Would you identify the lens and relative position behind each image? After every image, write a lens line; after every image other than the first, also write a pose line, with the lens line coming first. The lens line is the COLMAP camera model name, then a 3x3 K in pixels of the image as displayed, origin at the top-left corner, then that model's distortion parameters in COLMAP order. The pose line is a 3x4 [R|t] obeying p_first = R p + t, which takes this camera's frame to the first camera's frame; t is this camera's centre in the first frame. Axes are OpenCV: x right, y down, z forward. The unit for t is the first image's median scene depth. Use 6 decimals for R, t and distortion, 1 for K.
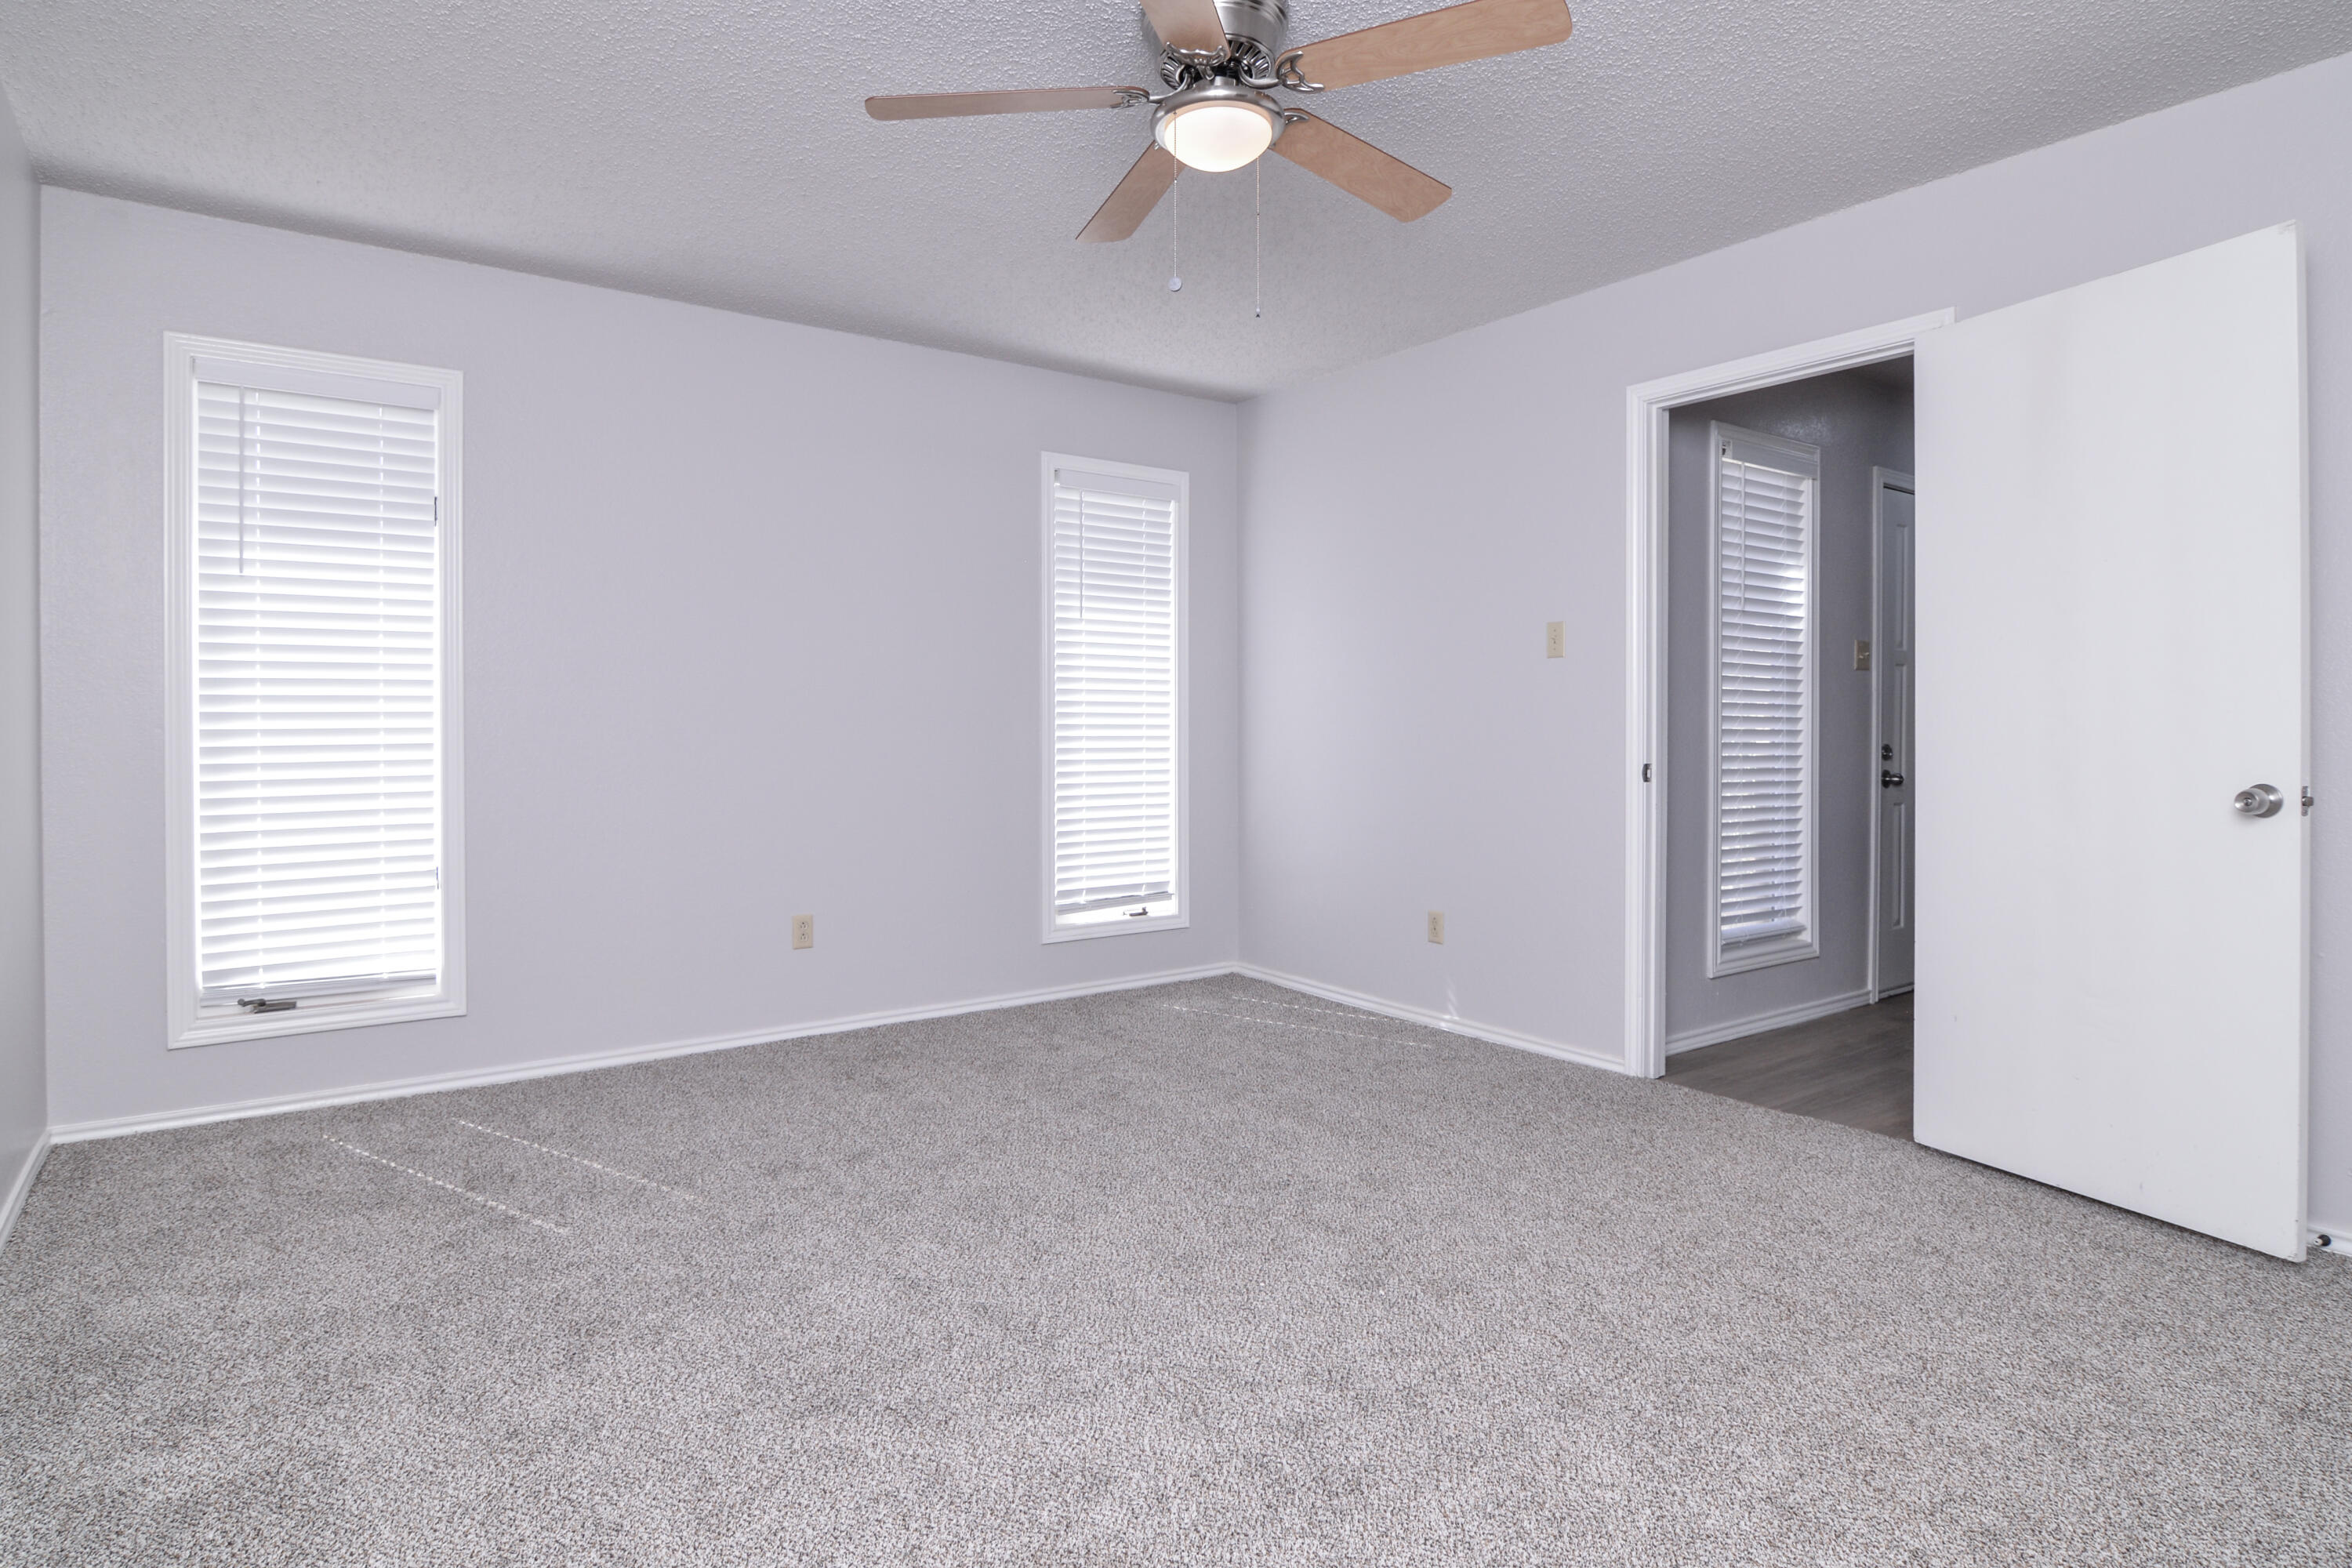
lens RADIAL K [[1296.3, 0, 1207.1], [0, 1296.3, 739.8], [0, 0, 1]] dist [-0.005908, -0.011148]
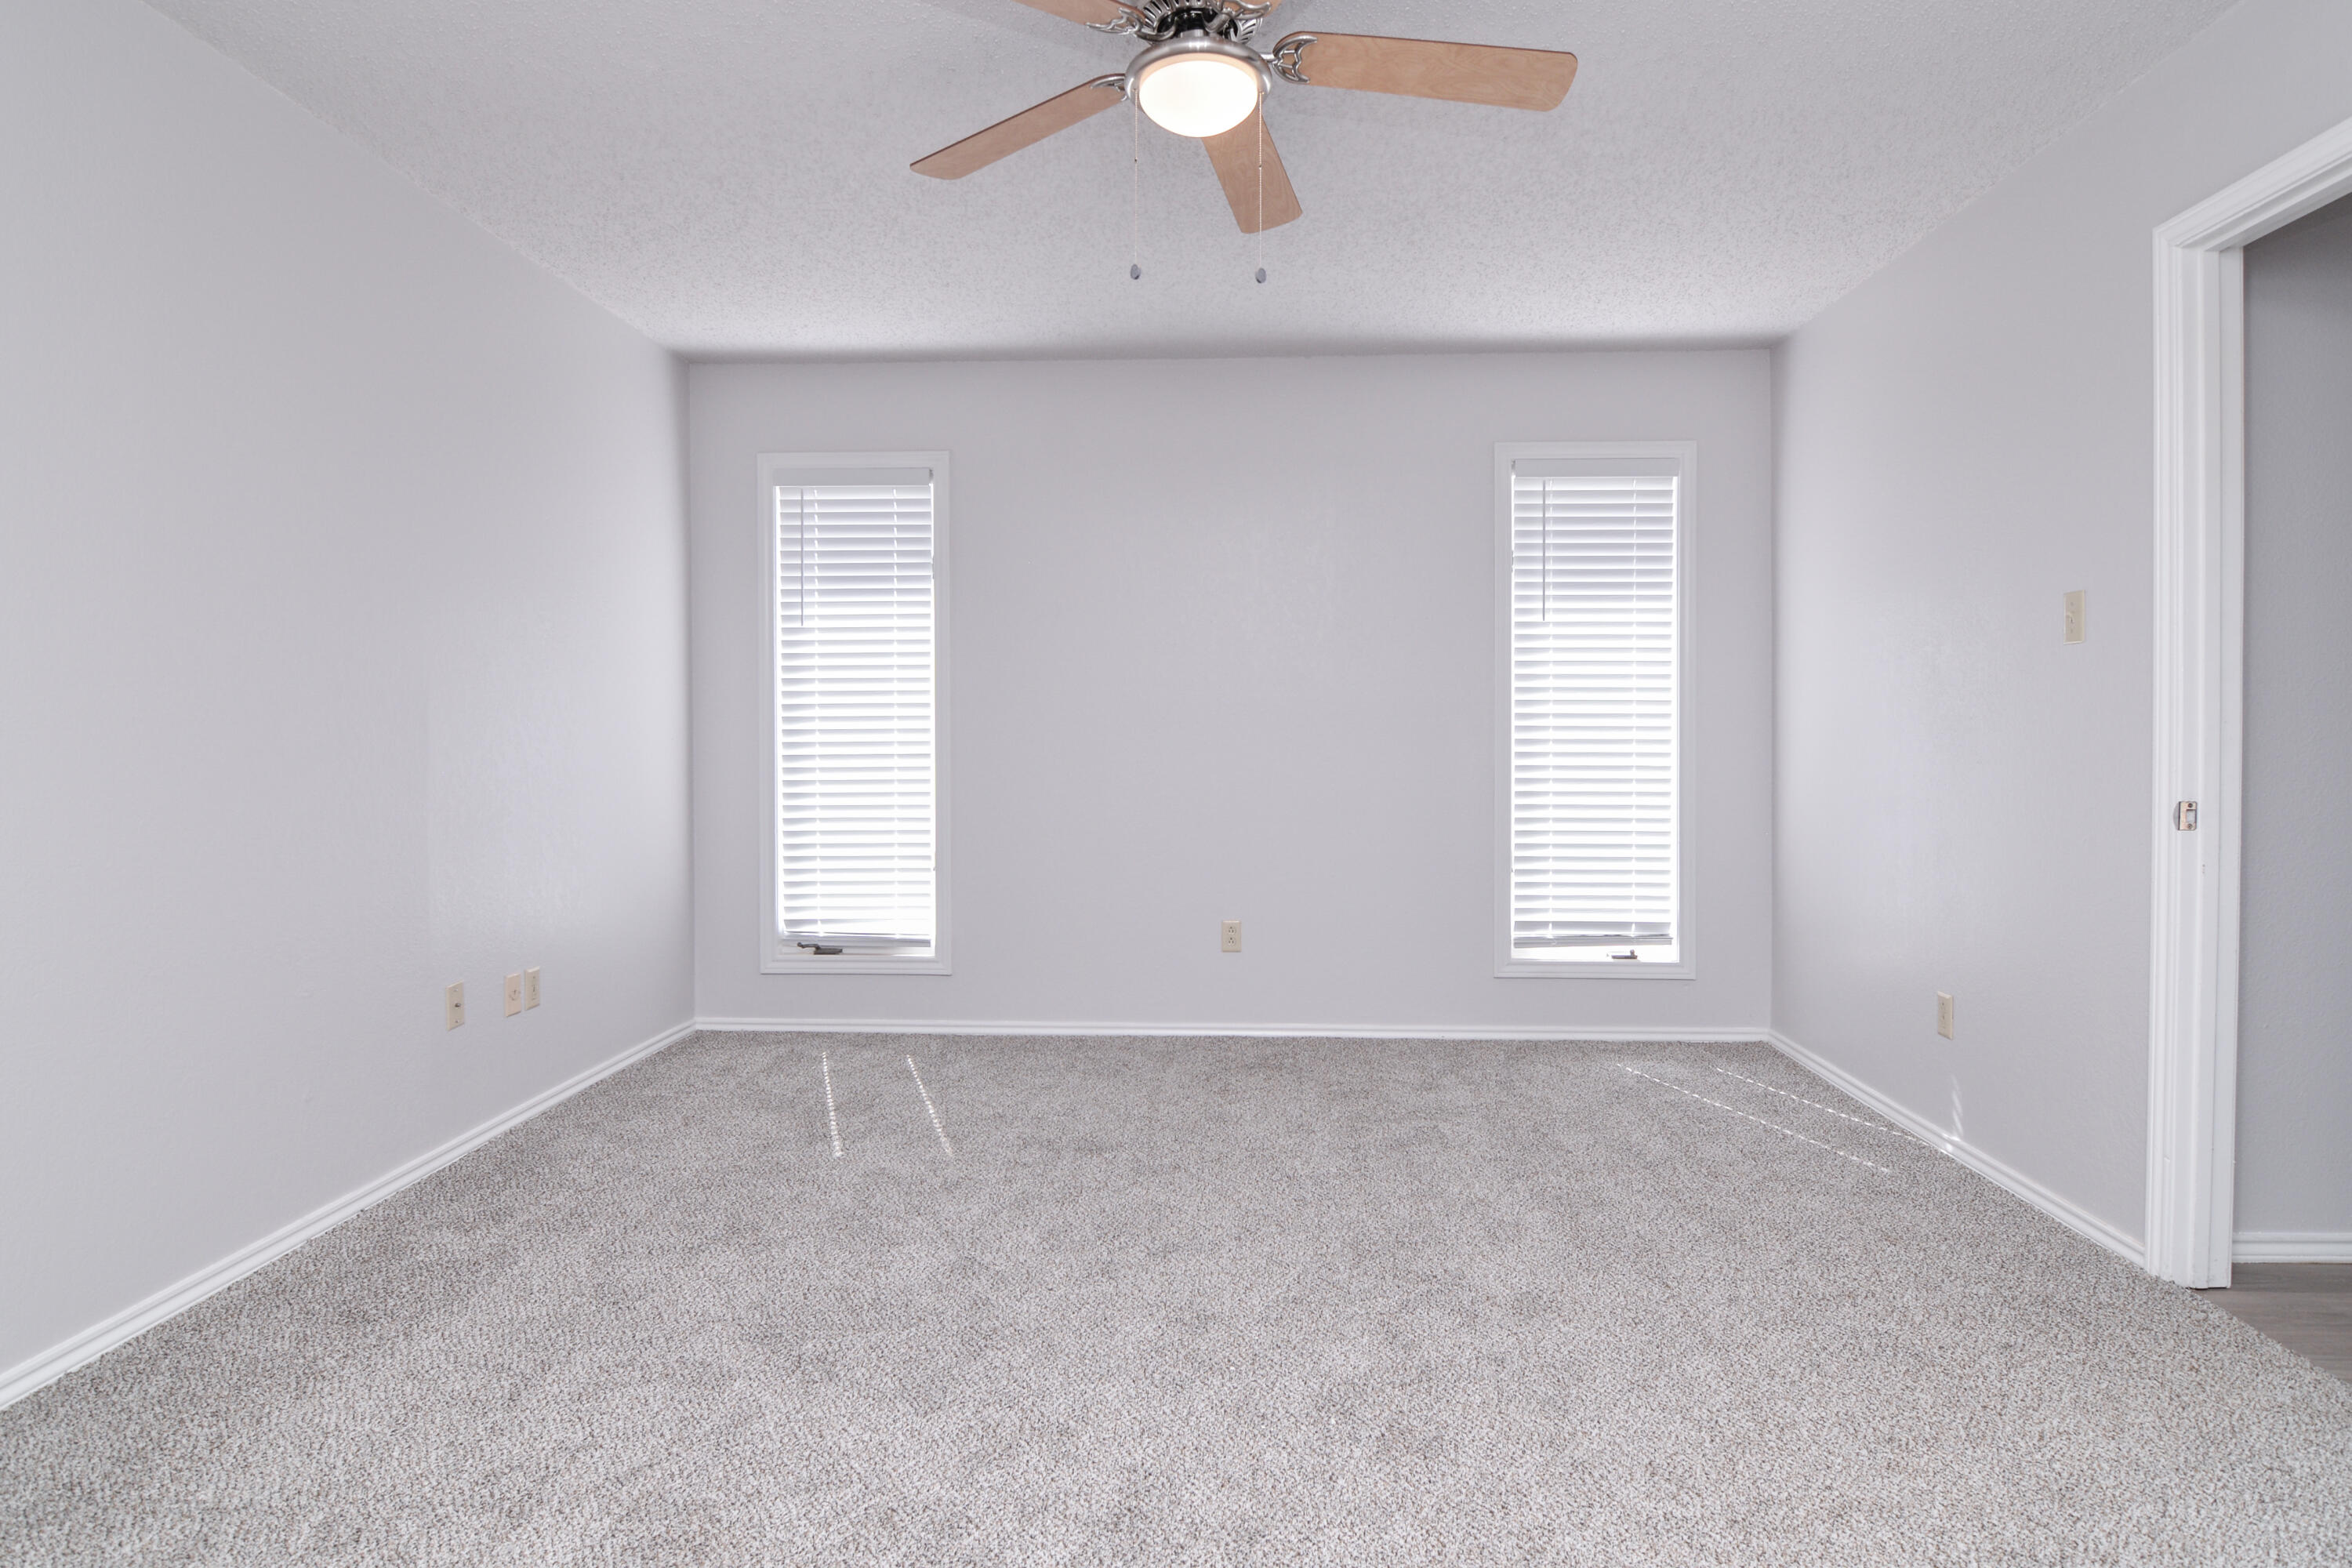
lens RADIAL K [[1296.3, 0, 1153.4], [0, 1296.3, 751.7], [0, 0, 1]] dist [-0.005908, -0.011148]
pose [[0.767471, 0.007719, -0.641037, 0.369064], [-0.008564, 0.999962, 0.001789, -0.003128], [0.641026, 0.004117, 0.767508, 0.181501]]
